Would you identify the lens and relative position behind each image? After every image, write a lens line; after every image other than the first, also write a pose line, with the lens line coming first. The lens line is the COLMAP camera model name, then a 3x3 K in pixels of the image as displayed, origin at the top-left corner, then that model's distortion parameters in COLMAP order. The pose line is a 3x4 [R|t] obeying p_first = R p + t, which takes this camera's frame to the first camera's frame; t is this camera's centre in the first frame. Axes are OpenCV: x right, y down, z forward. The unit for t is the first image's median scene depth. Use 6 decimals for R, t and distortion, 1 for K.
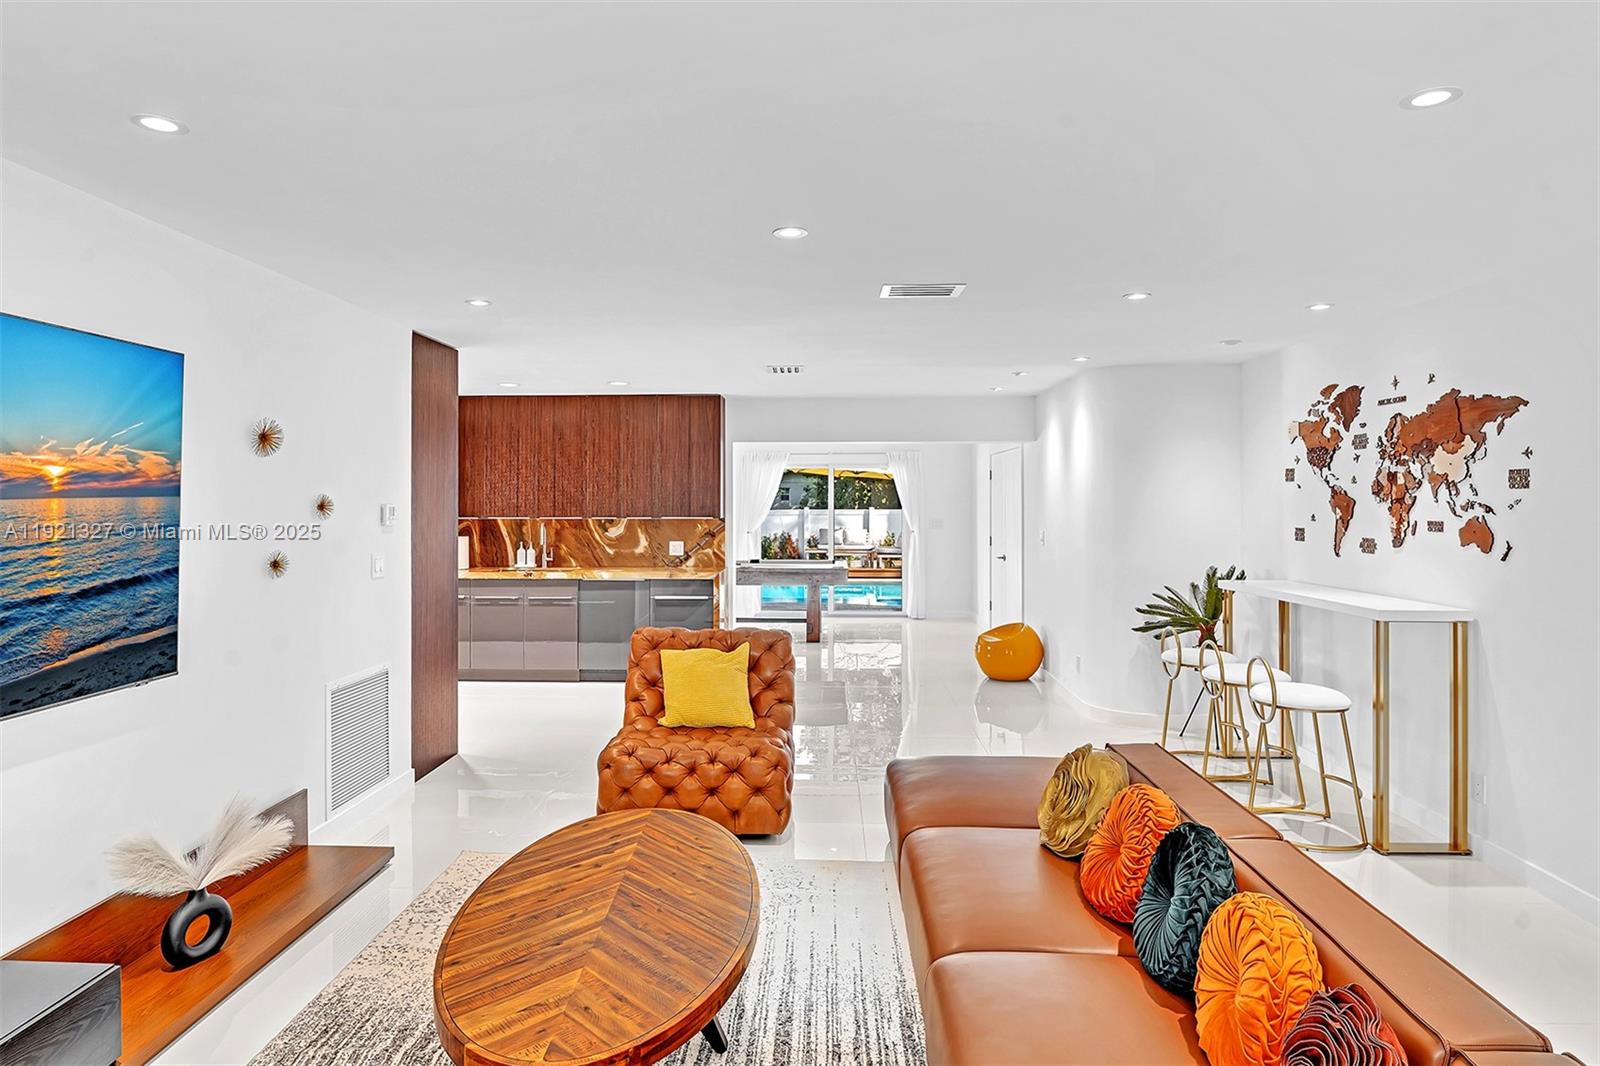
lens RADIAL K [[929.2, 0, 764.3], [0, 929.2, 499.8], [0, 0, 1]] dist [0.009258, -0.000557]
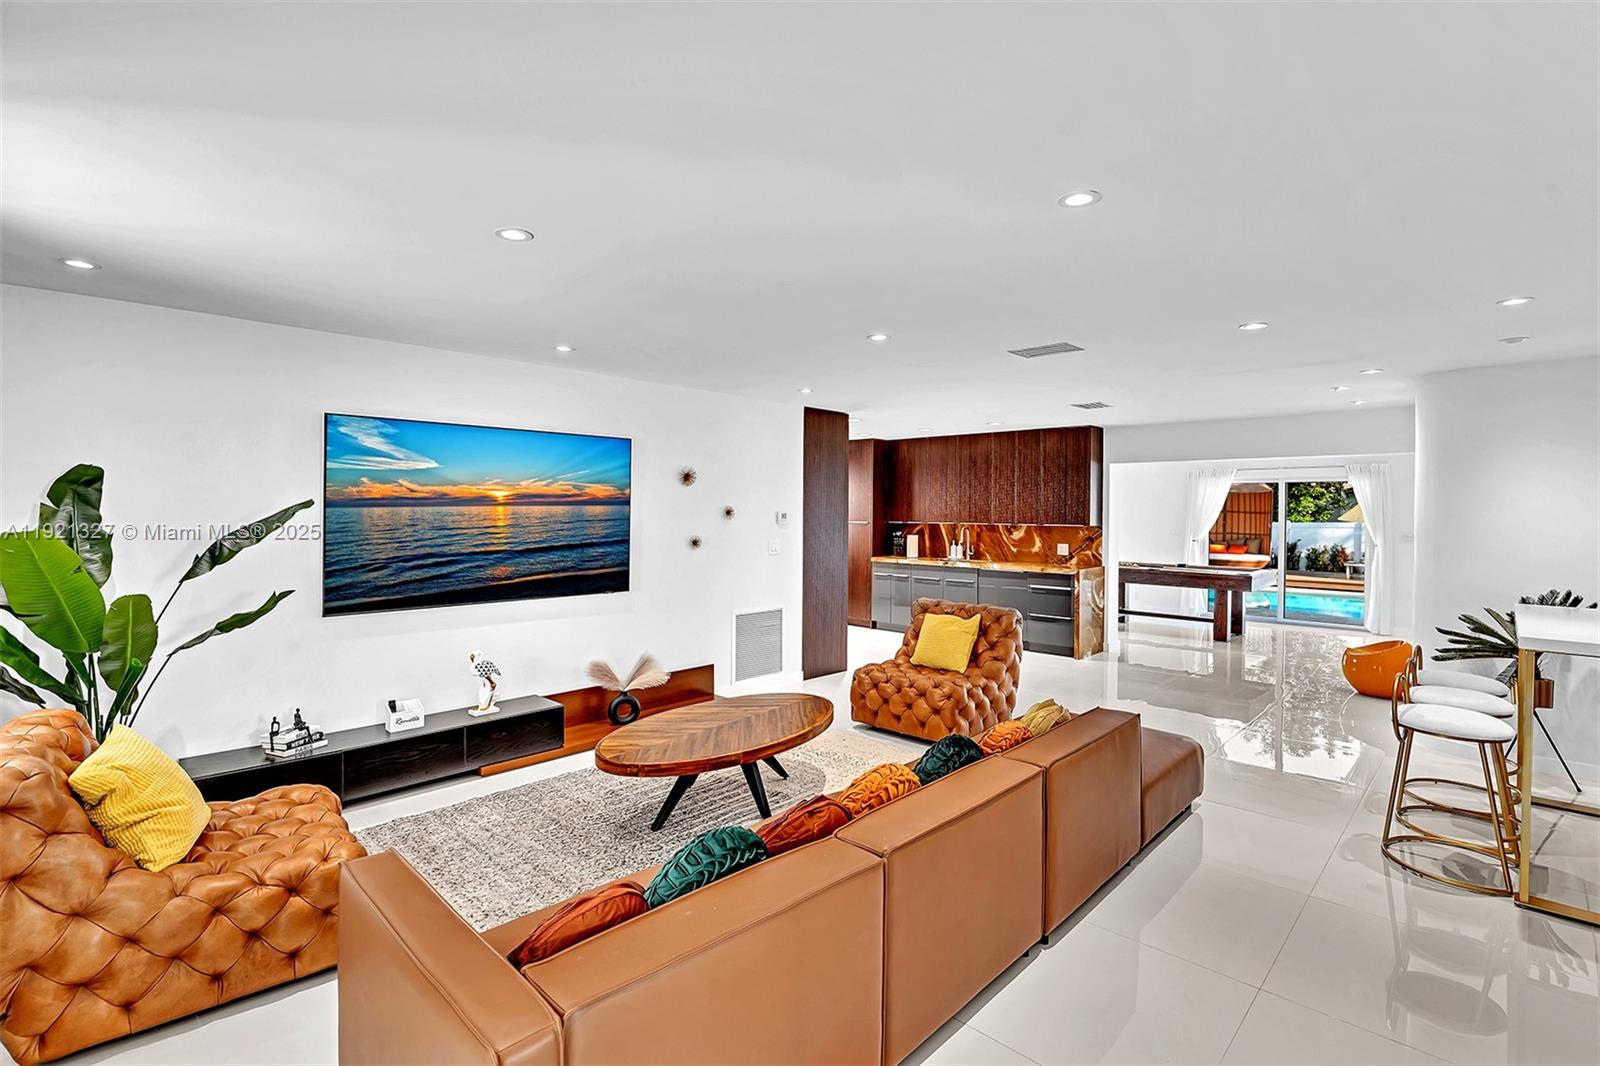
lens RADIAL K [[755.1, 0, 800.5], [0, 755.1, 515.9], [0, 0, 1]] dist [-0.014065, -0.000147]
pose [[0.758551, 0.012522, -0.651493, 0.521630], [-0.007670, 0.999918, 0.010288, -0.001188], [0.651569, -0.002807, 0.758585, -0.004032]]
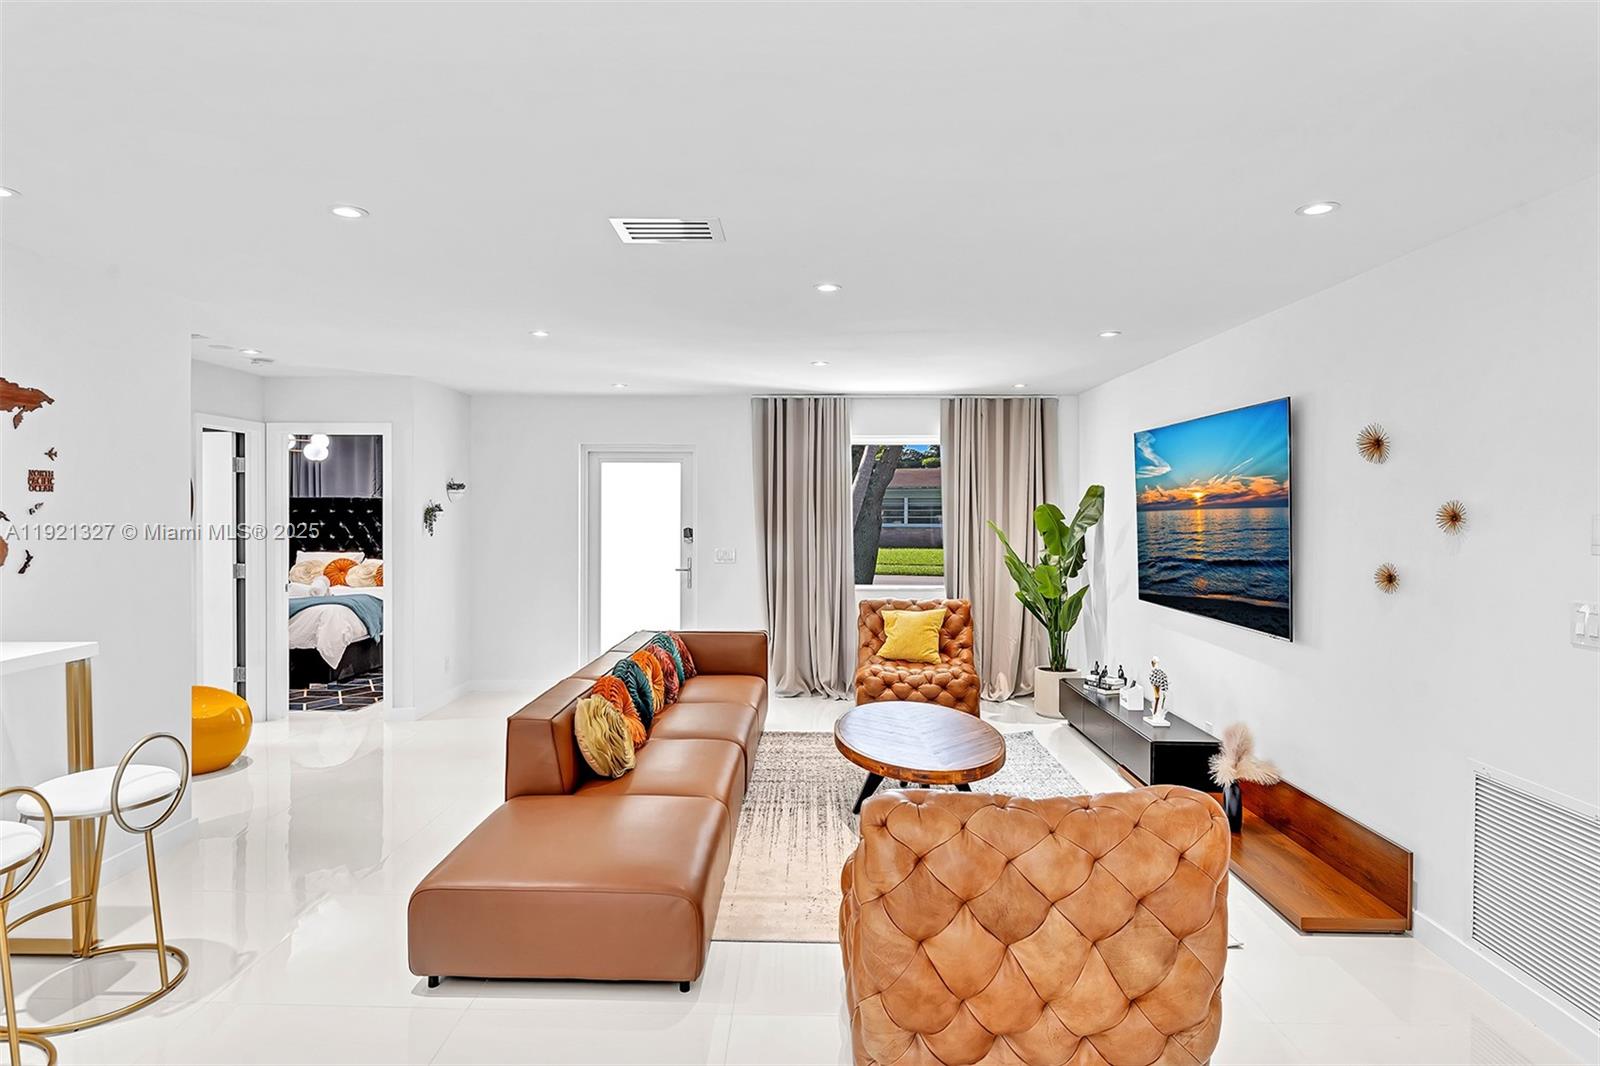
lens RADIAL K [[929.2, 0, 773.4], [0, 929.2, 523.0], [0, 0, 1]] dist [0.009258, -0.000557]
pose [[-0.999733, -0.003968, -0.022747, 0.088665], [-0.004287, 0.999893, 0.013998, 0.002275], [0.022689, 0.014091, -0.999643, 1.572316]]
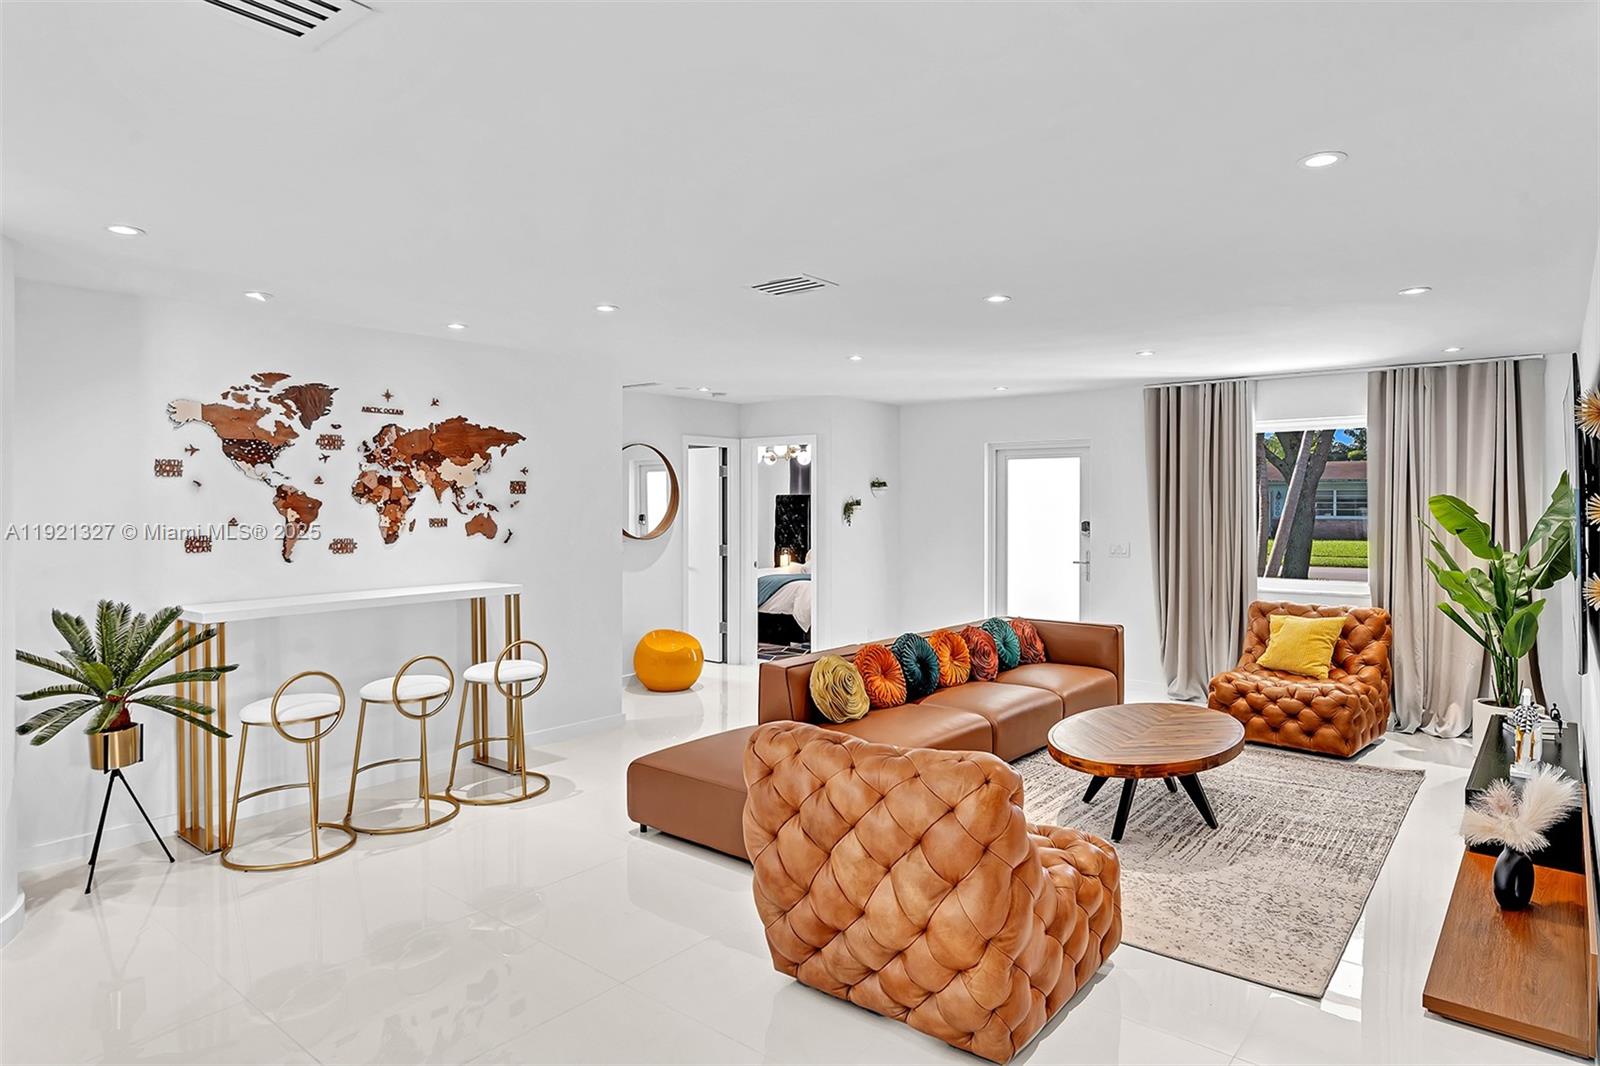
lens RADIAL K [[929.2, 0, 778.3], [0, 929.2, 510.3], [0, 0, 1]] dist [0.009258, -0.000557]
pose [[-0.800405, -0.005403, 0.599435, -0.356611], [-0.000713, 0.999967, 0.008062, 0.001719], [-0.599459, 0.006026, -0.800383, 1.591036]]
